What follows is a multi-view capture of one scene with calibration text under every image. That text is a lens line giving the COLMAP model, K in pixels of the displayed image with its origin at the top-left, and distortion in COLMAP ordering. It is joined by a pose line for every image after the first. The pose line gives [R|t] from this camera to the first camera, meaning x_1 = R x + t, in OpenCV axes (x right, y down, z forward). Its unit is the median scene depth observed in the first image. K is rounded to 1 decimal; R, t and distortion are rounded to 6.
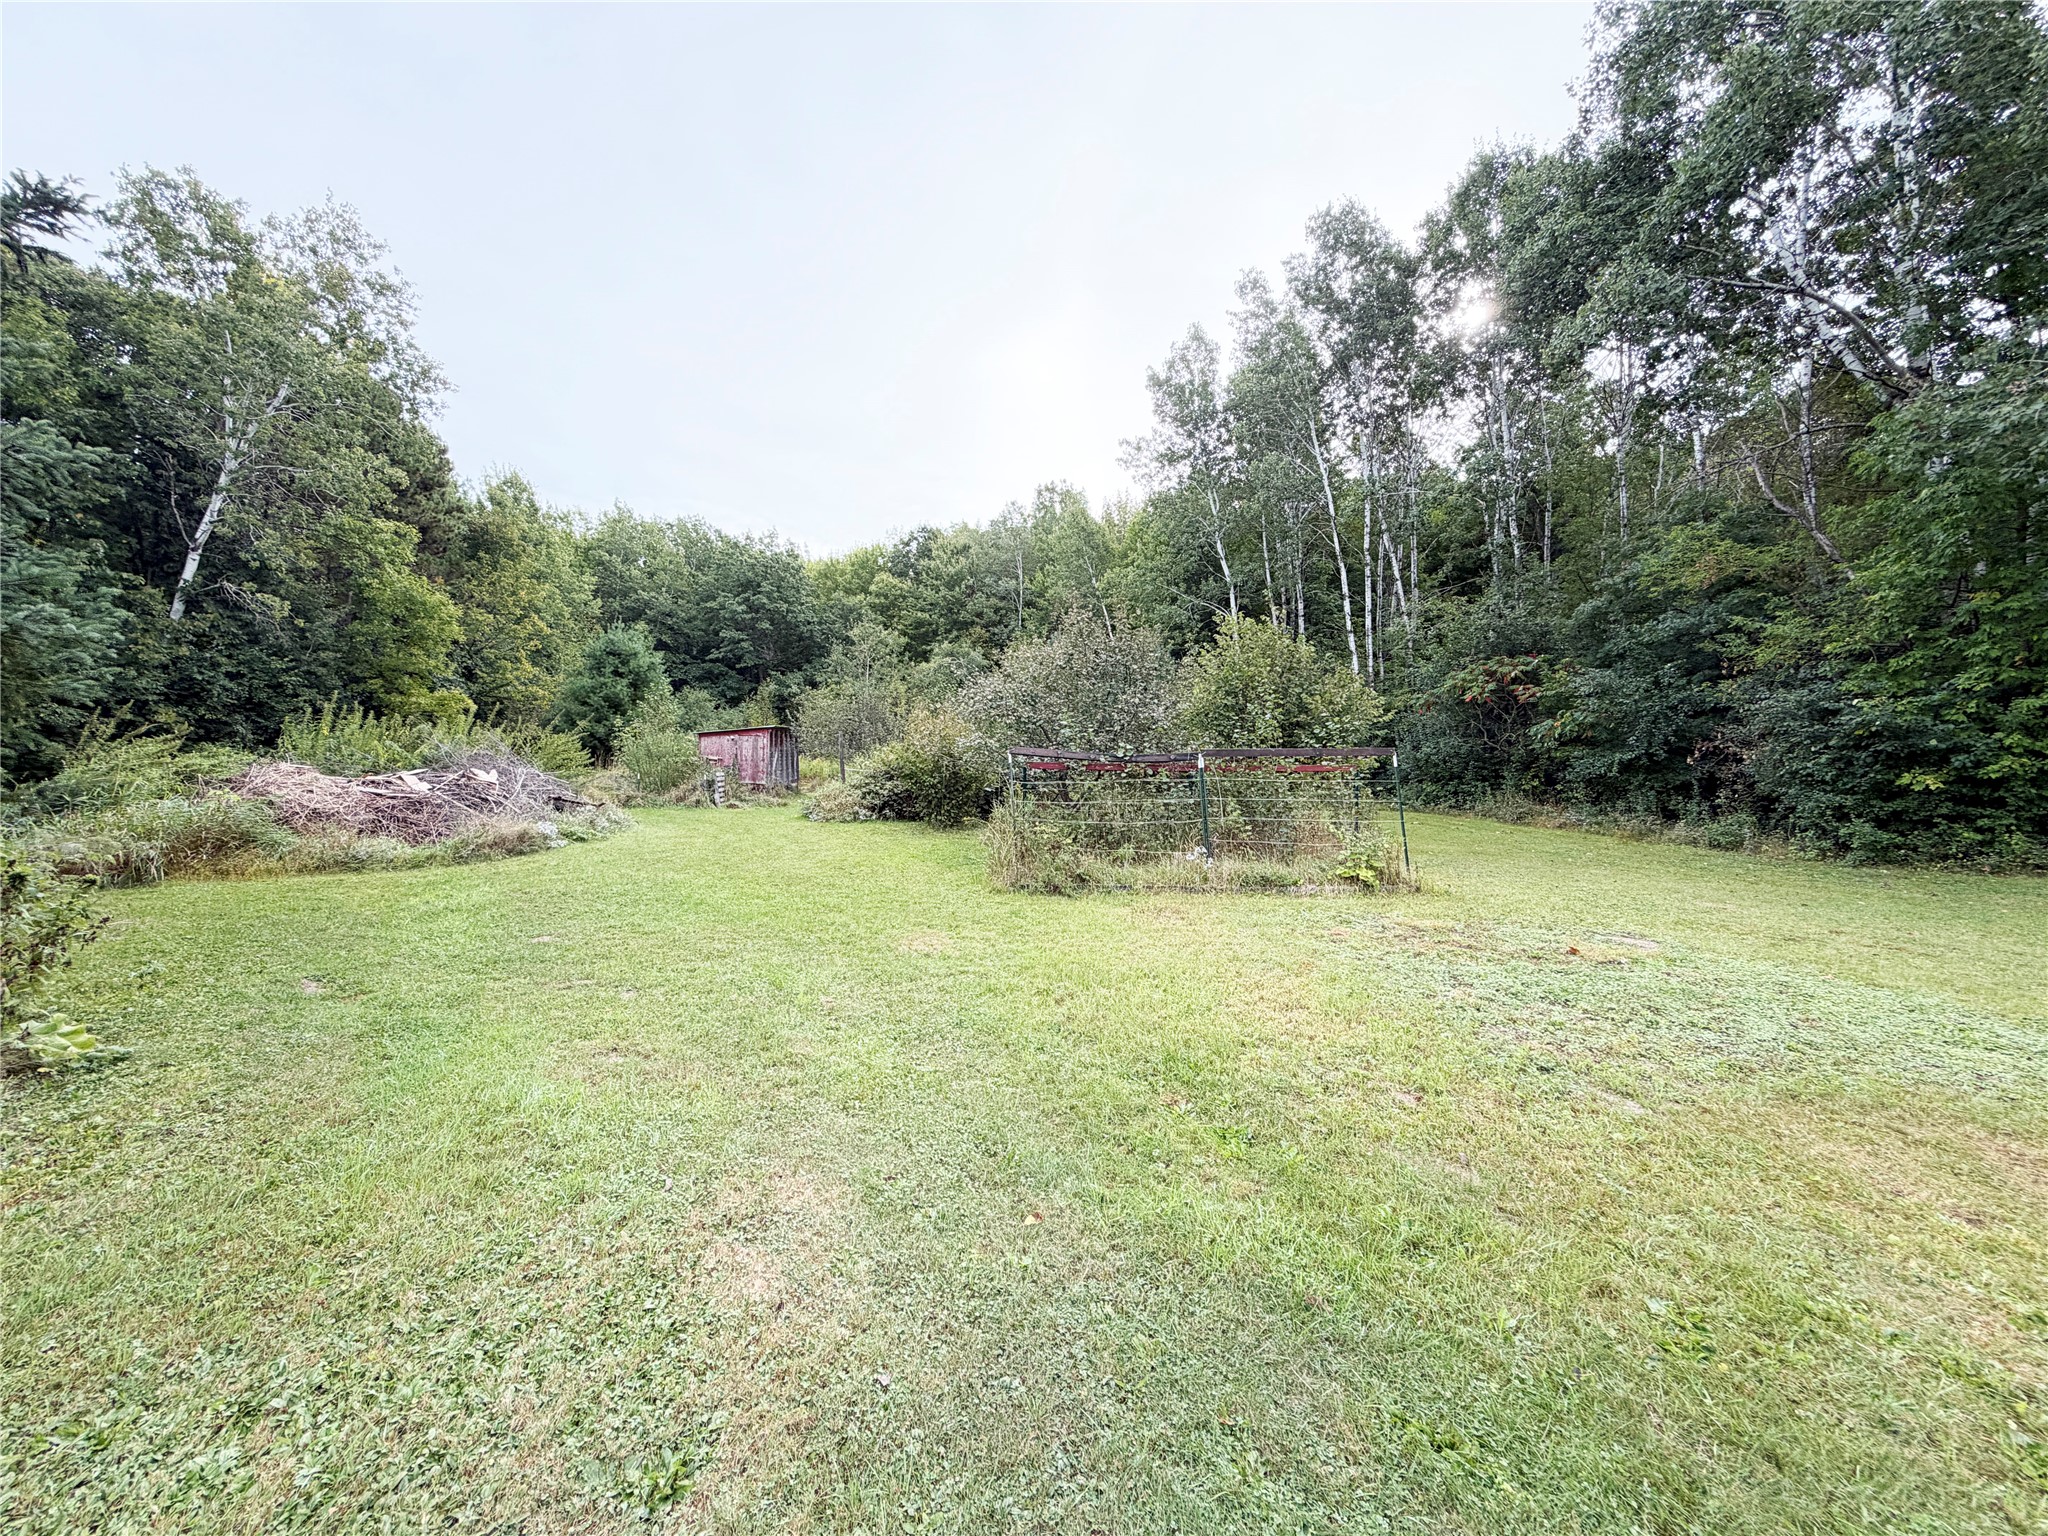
lens RADIAL K [[816.5, 0, 1013.5], [0, 816.5, 768.7], [0, 0, 1]] dist [0.001999, 0.000252]
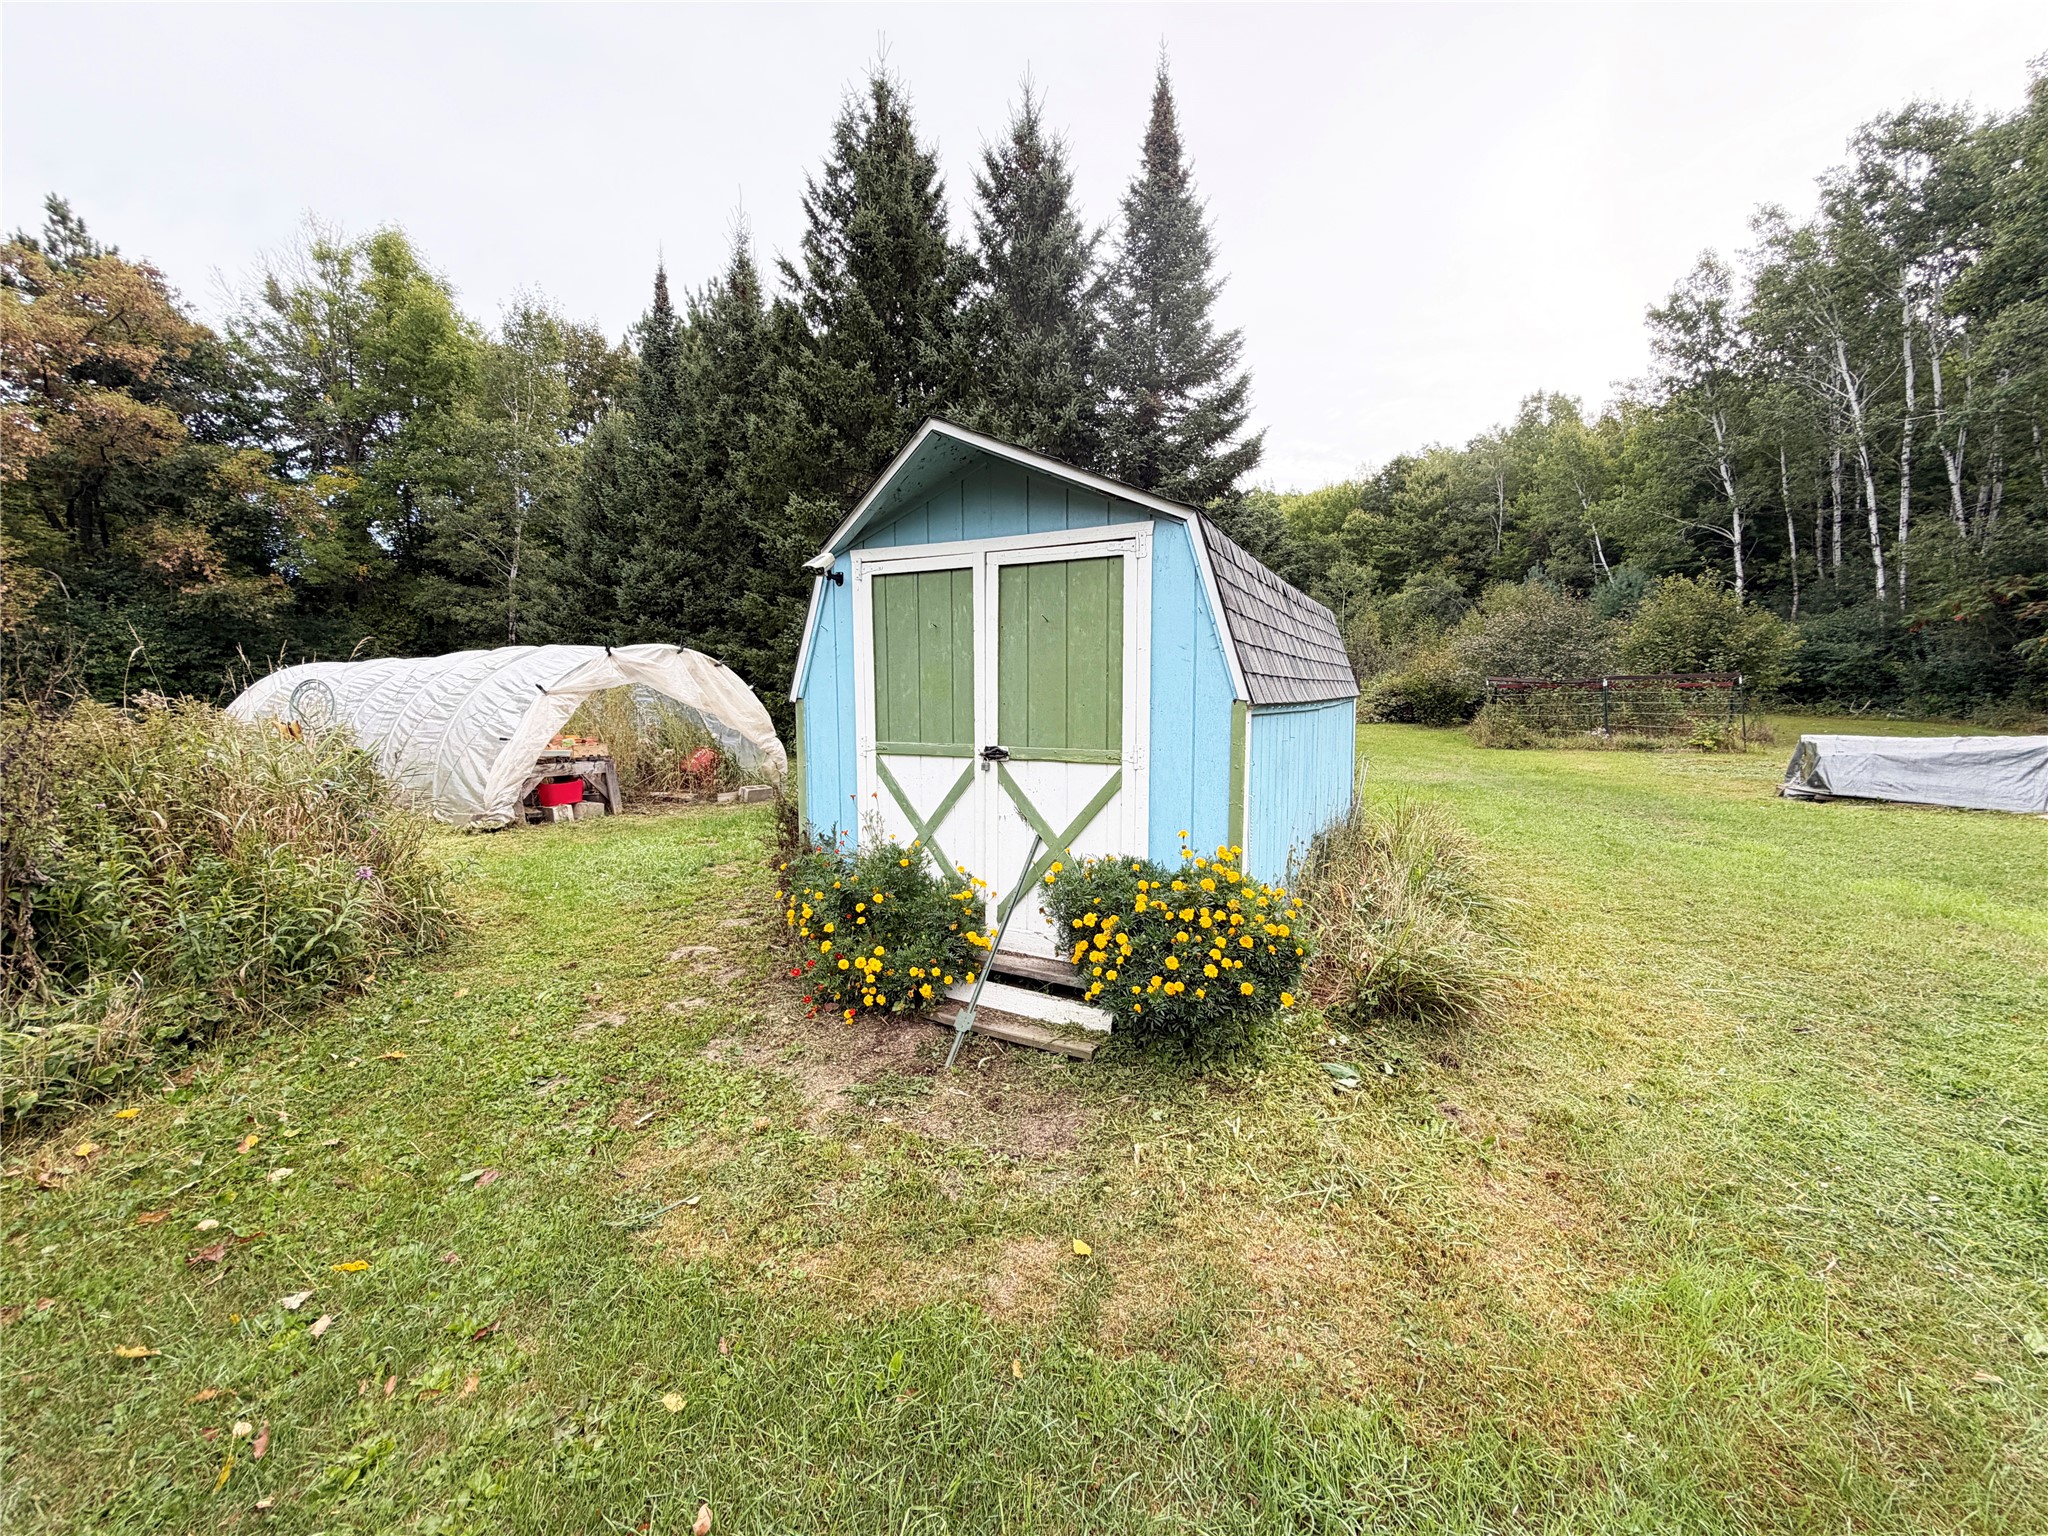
lens RADIAL K [[816.5, 0, 1024.7], [0, 816.5, 769.8], [0, 0, 1]] dist [0.001999, 0.000252]
pose [[0.873135, 0.033238, -0.486343, -0.002764], [0.013844, 0.995580, 0.092894, -0.000438], [0.487281, -0.087841, 0.868816, -0.255252]]
